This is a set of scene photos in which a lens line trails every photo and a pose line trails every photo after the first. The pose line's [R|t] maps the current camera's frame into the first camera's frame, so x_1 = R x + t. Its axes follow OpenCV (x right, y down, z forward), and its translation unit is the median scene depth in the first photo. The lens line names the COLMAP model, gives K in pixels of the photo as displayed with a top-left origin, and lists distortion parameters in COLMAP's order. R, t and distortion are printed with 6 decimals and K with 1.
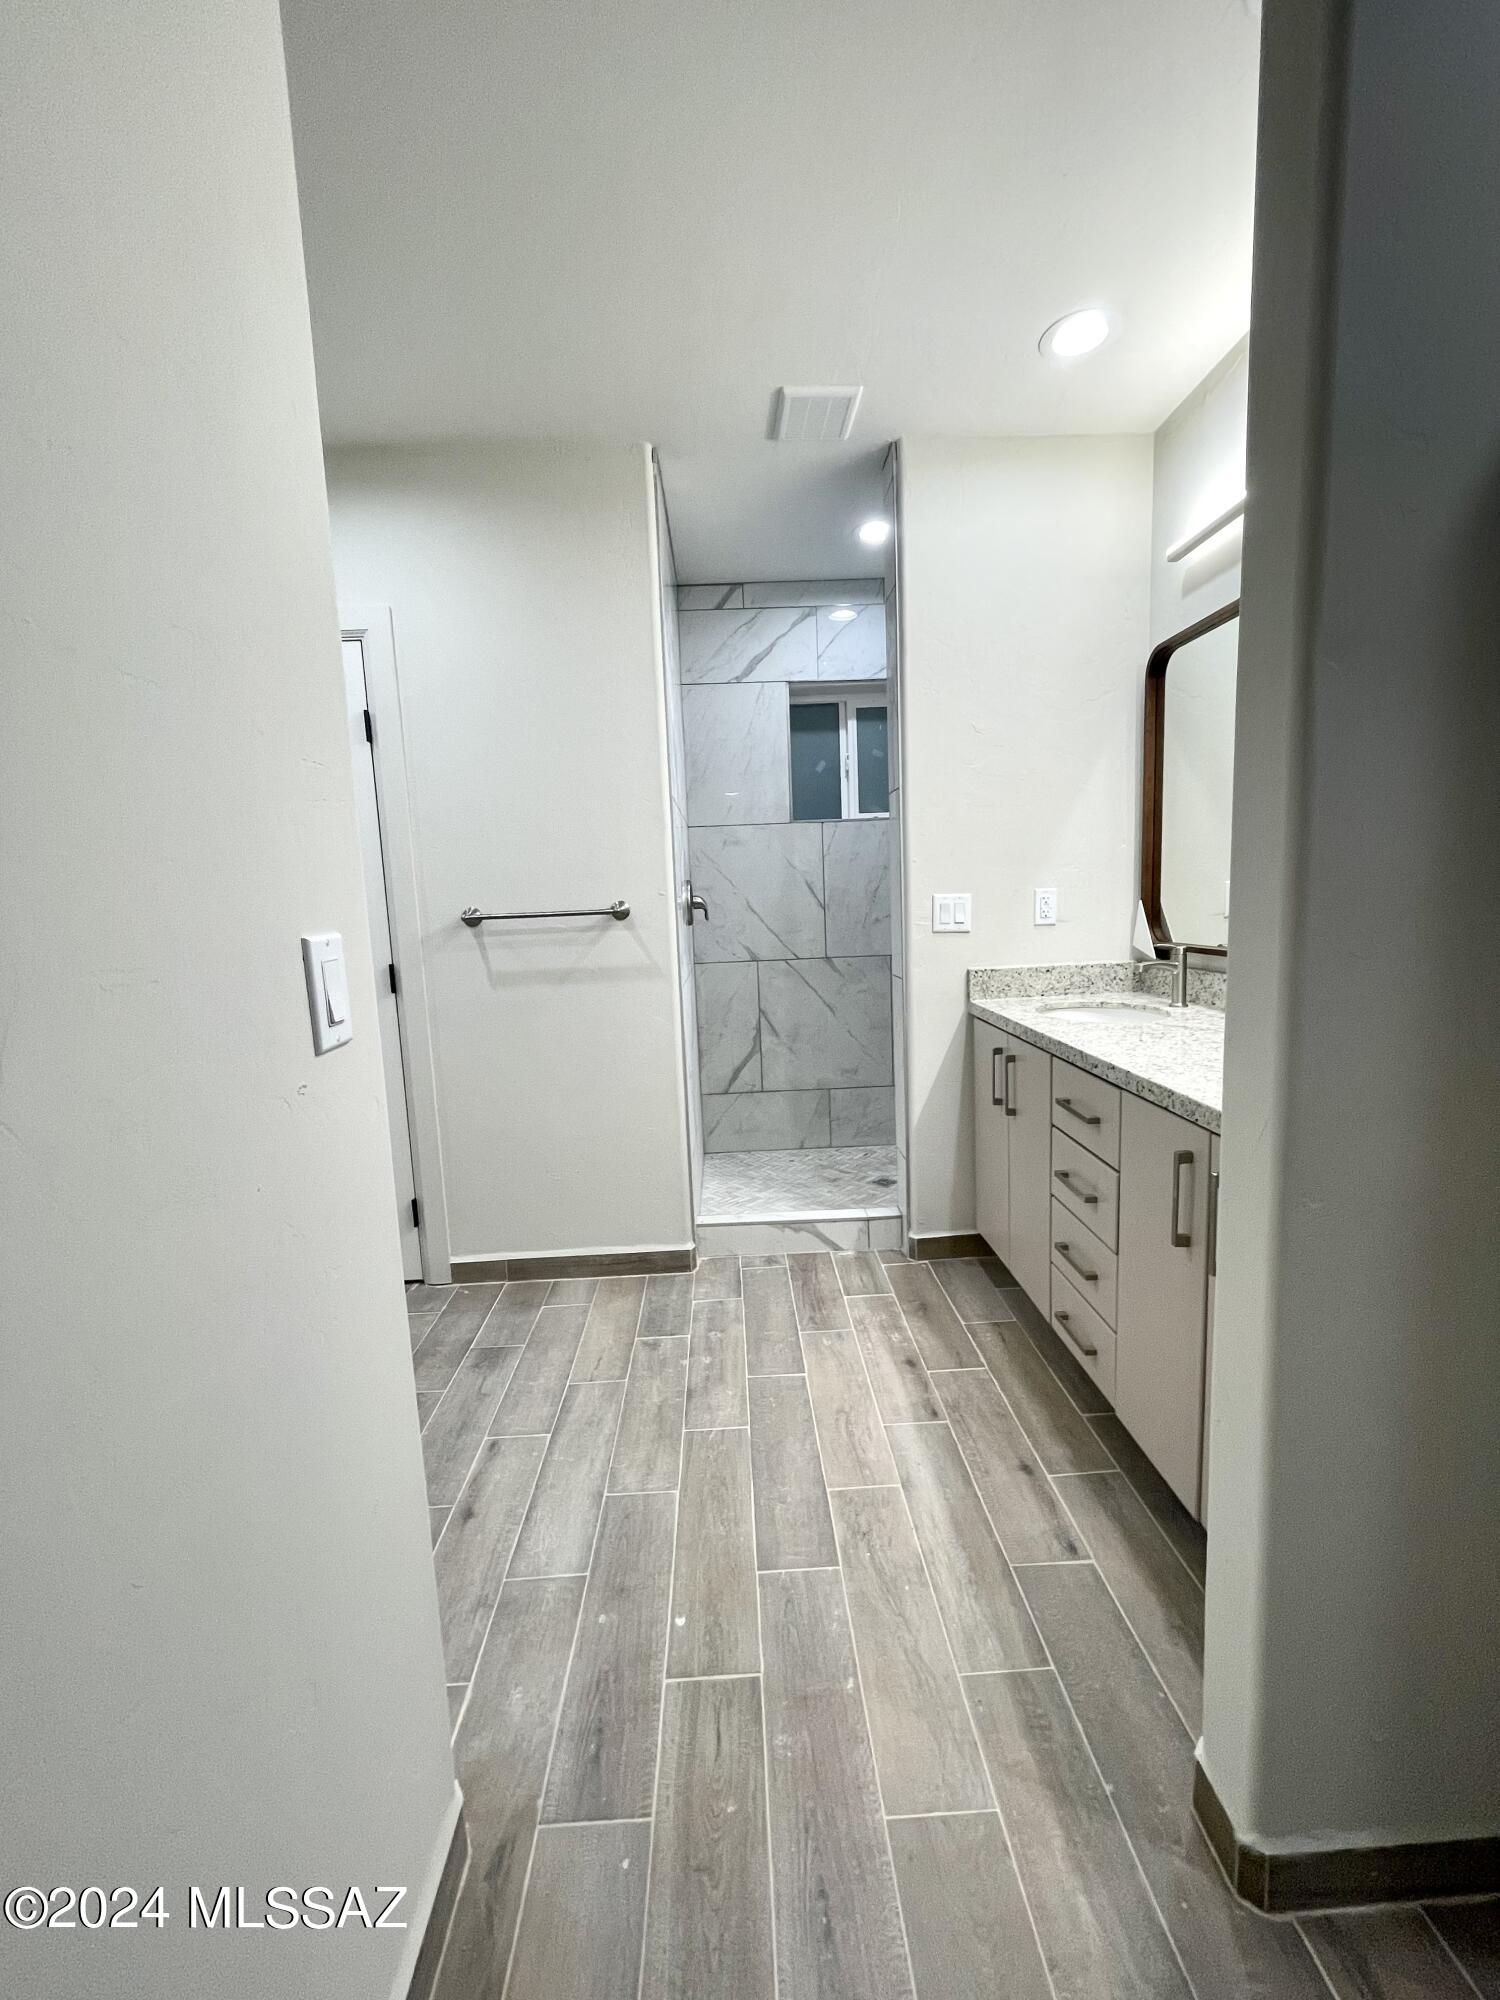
lens RADIAL K [[807.5, 0, 751.9], [0, 807.5, 1000.5], [0, 0, 1]] dist [-0.003114, 0.000337]
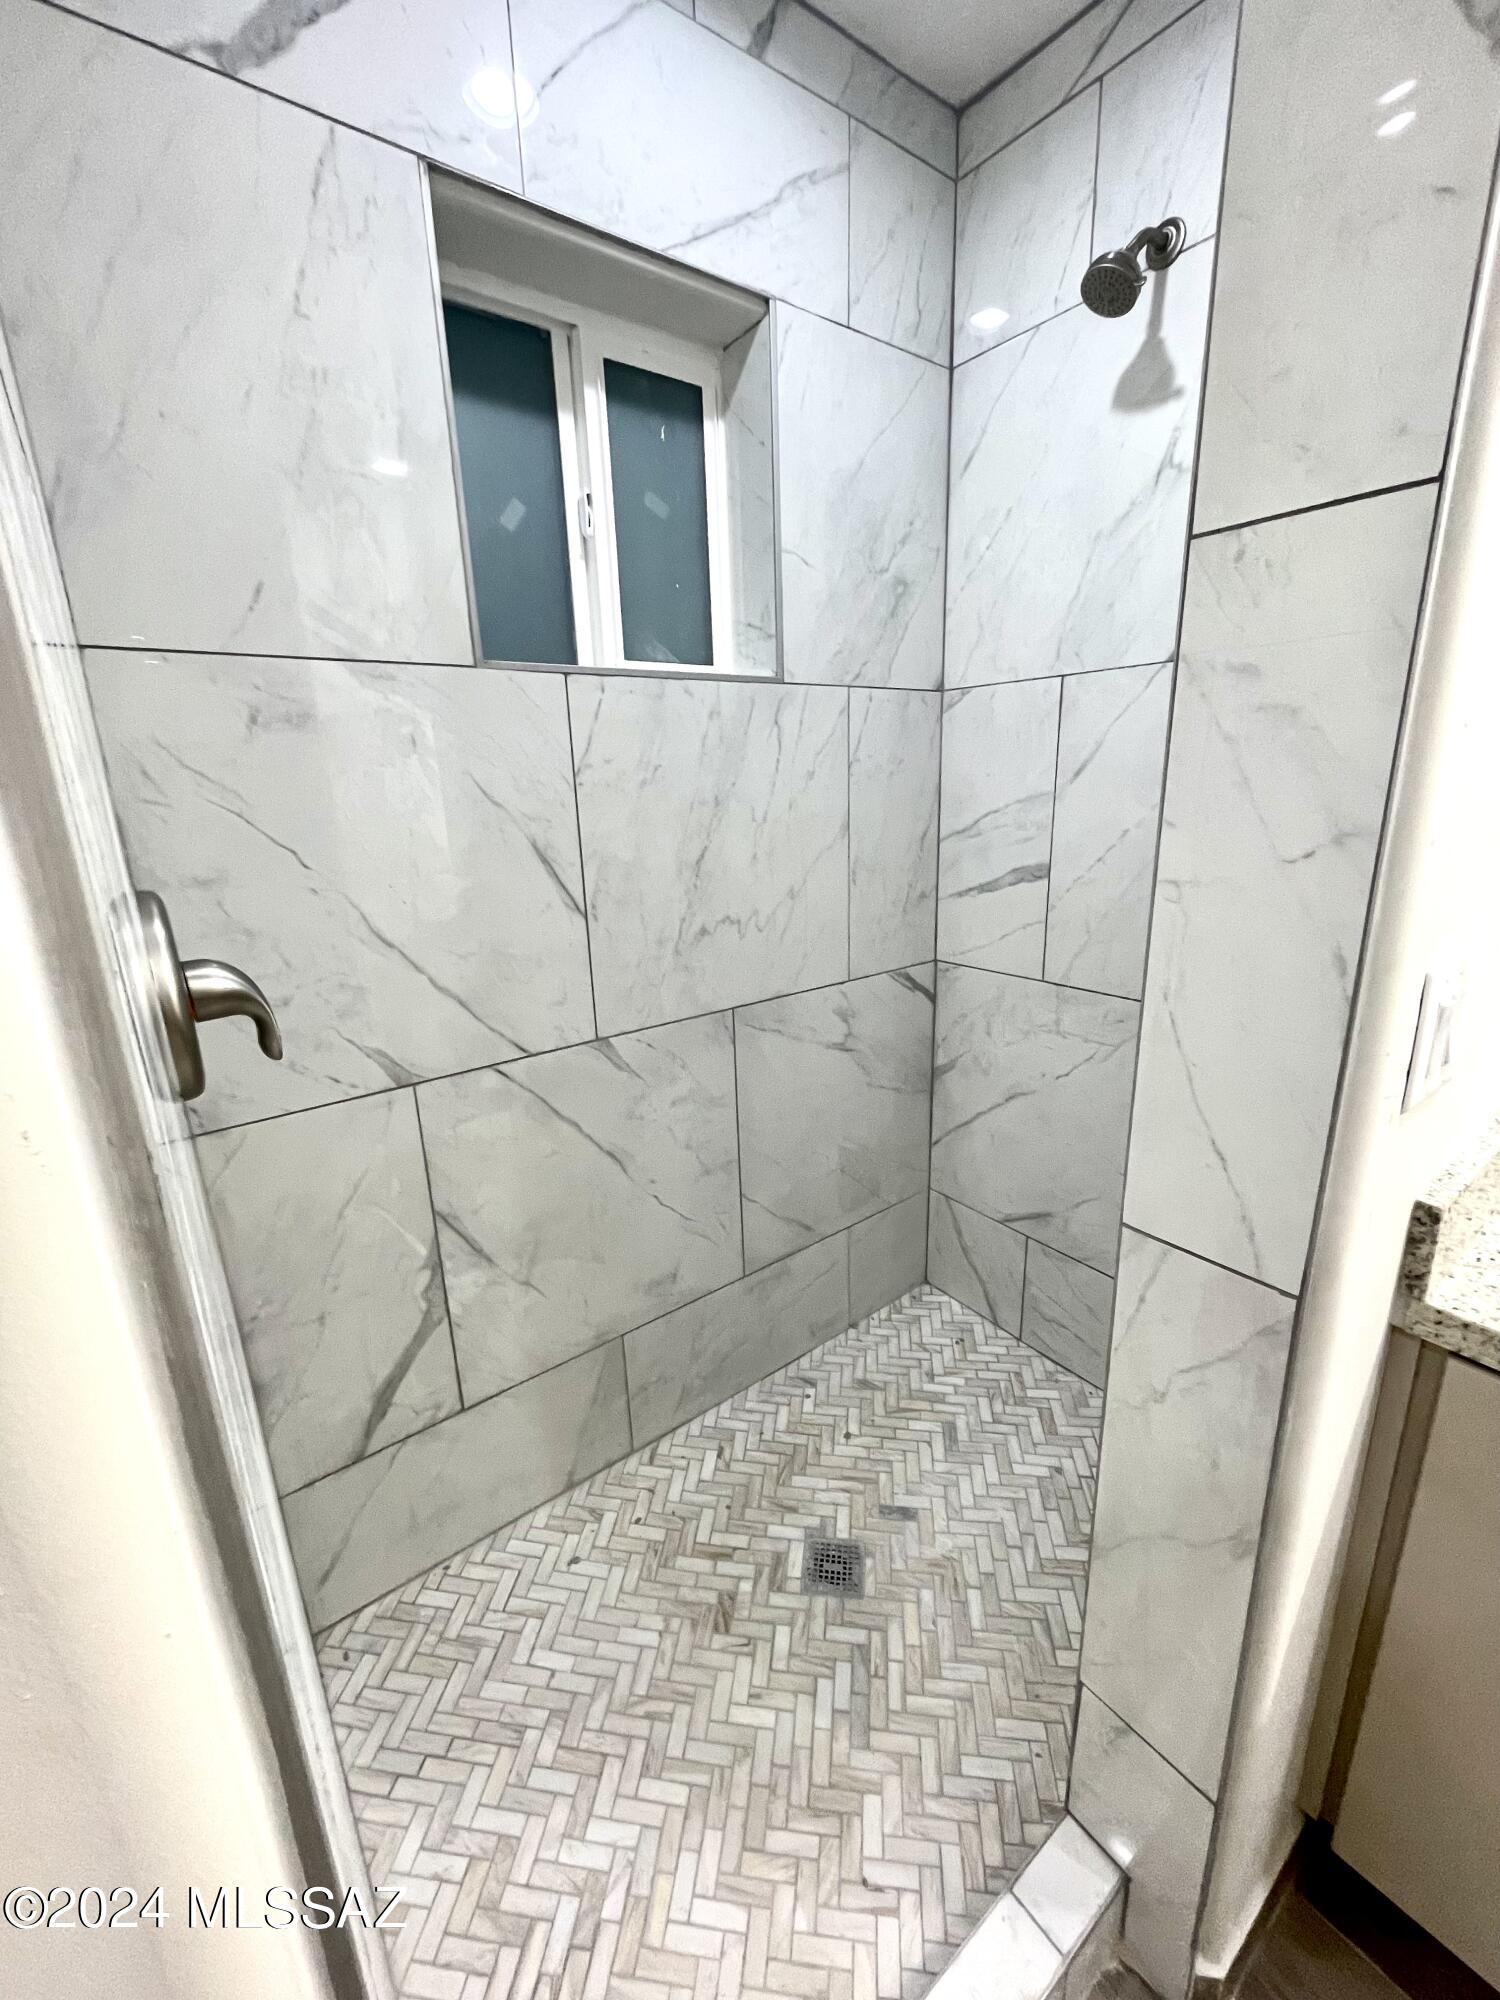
lens RADIAL K [[807.5, 0, 750.9], [0, 807.5, 998.0], [0, 0, 1]] dist [-0.003114, 0.000337]
pose [[0.816543, -0.139756, 0.560112, -0.062102], [0.071840, 0.987311, 0.141618, -0.122007], [-0.572797, -0.075399, 0.816222, 0.640629]]
